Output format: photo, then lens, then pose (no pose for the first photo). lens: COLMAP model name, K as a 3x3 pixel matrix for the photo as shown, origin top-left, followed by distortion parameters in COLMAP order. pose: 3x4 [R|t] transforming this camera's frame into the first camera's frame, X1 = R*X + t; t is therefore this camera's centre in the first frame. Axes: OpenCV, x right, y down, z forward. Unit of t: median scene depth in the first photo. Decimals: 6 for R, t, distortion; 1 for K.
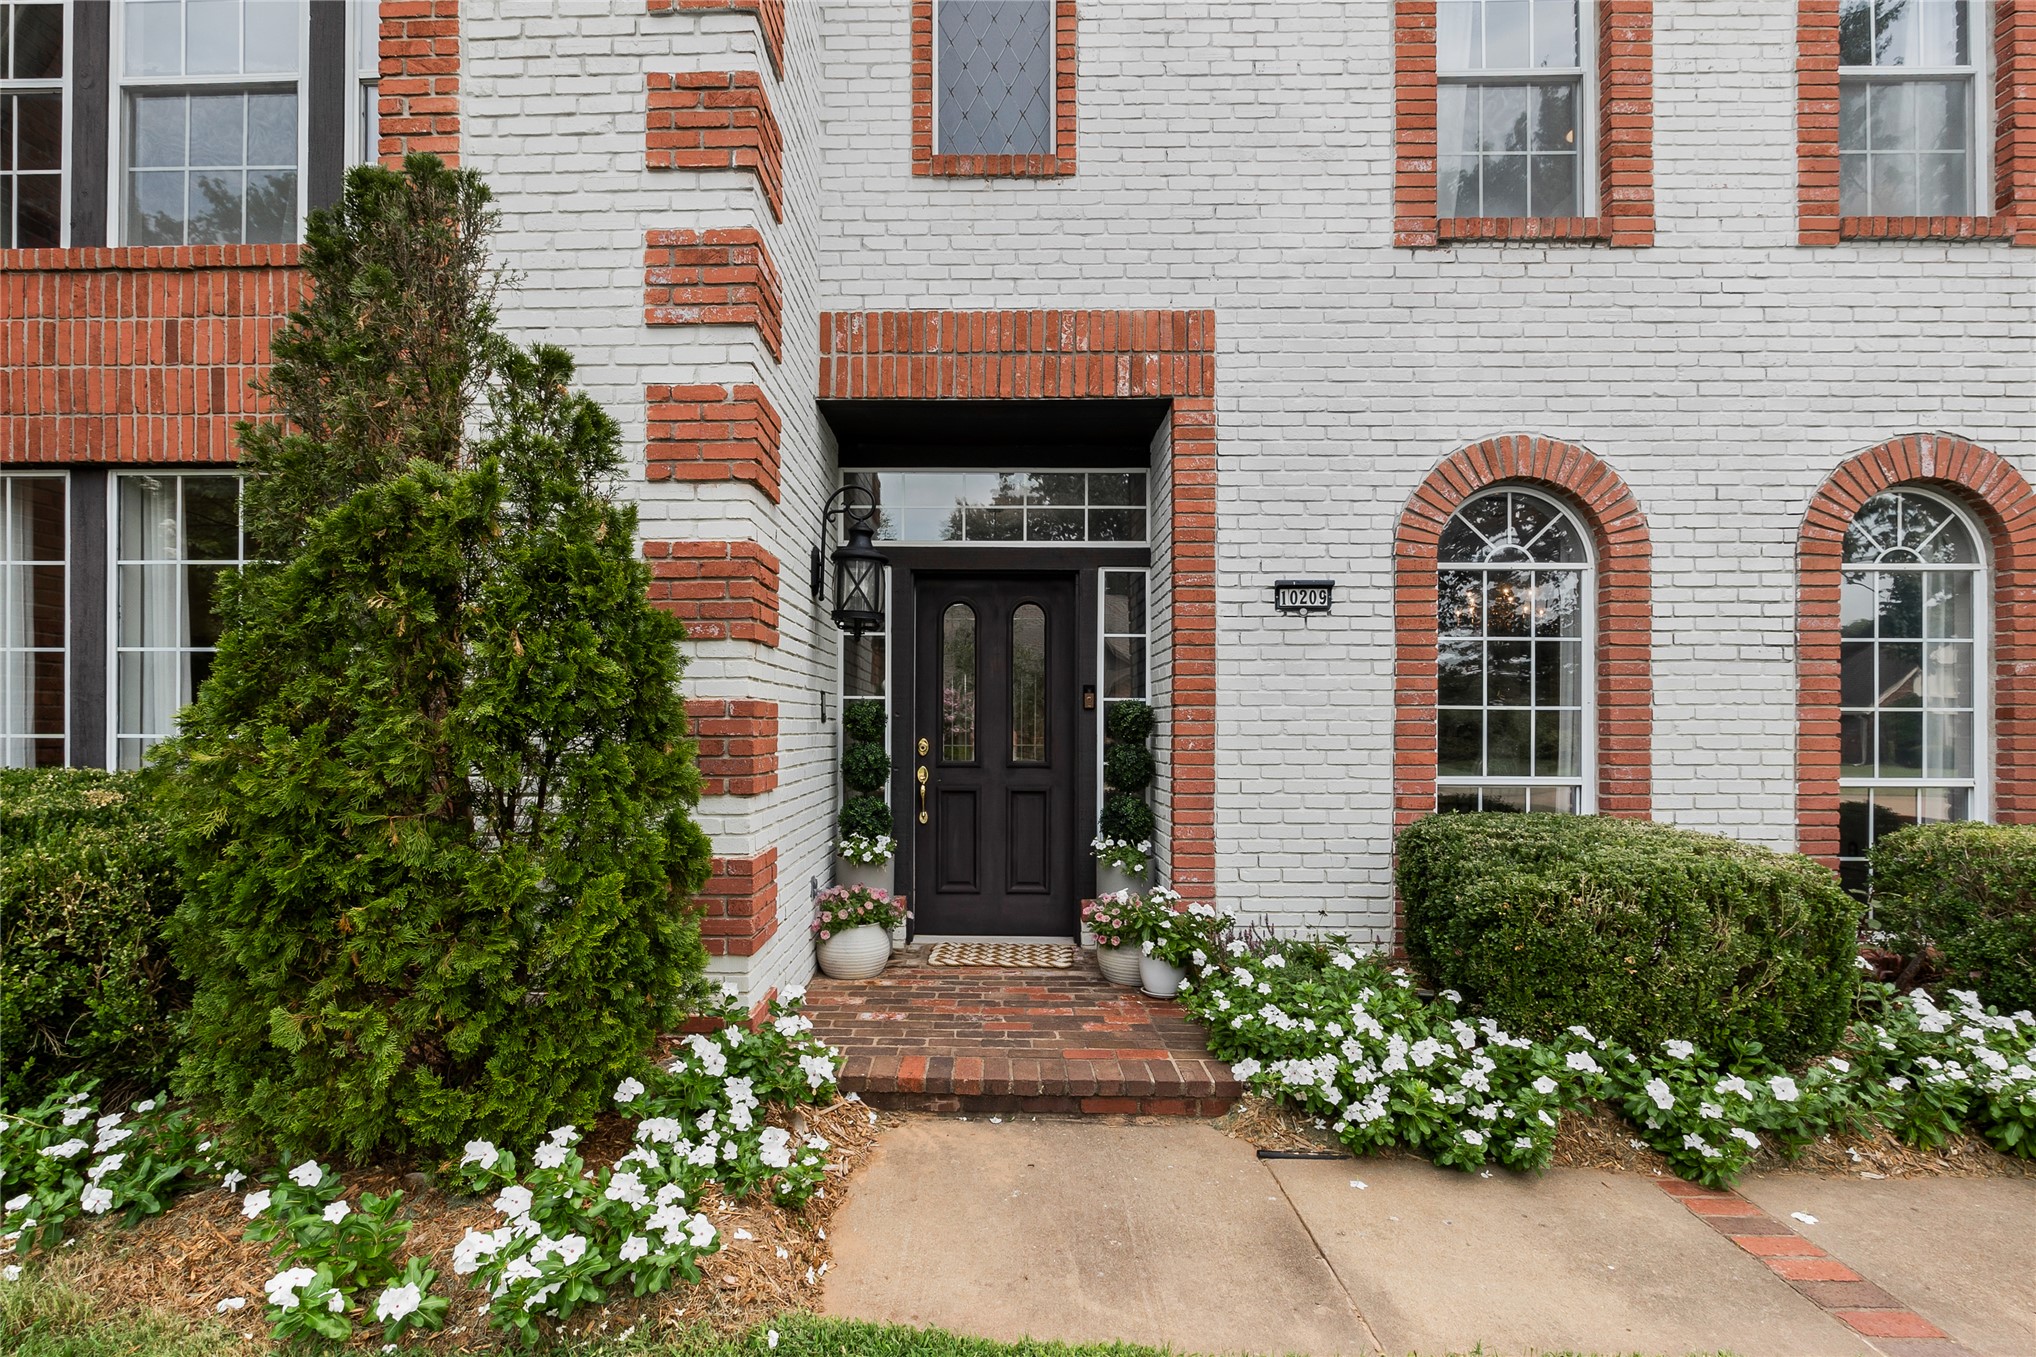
lens RADIAL K [[946.2, 0, 1018.8], [0, 946.2, 720.3], [0, 0, 1]] dist [0.000002, -0.000011]
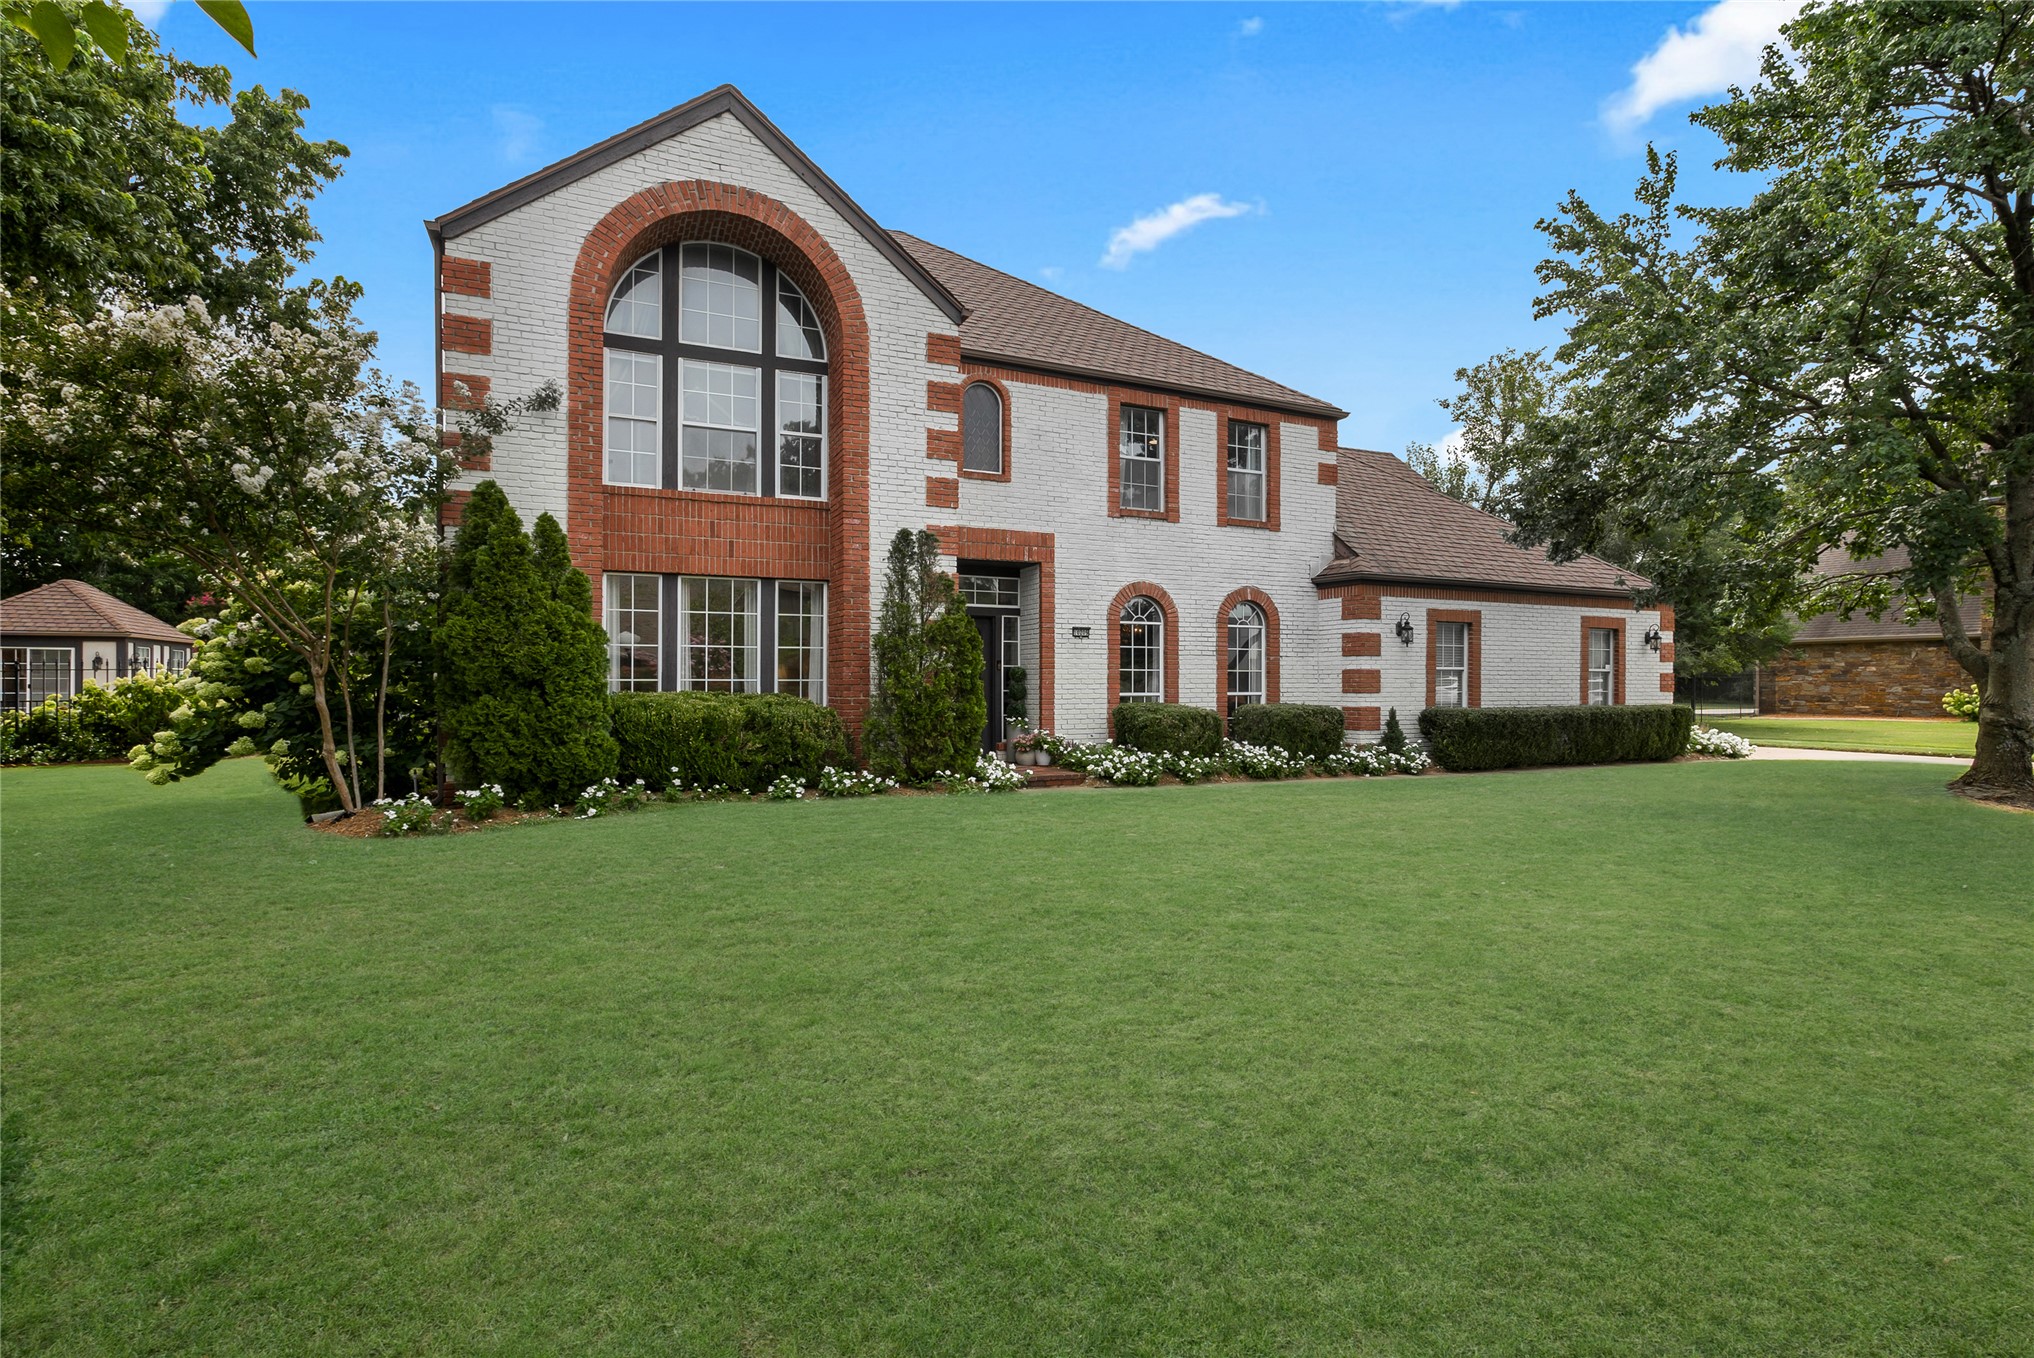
lens RADIAL K [[939.2, 0, 1027.7], [0, 939.2, 683.9], [0, 0, 1]] dist [-0.004710, 0.000087]
pose [[0.901694, -0.002015, 0.432371, -1.124603], [-0.000414, 0.999985, 0.005524, 0.015129], [-0.432376, -0.005160, 0.901679, -1.585244]]
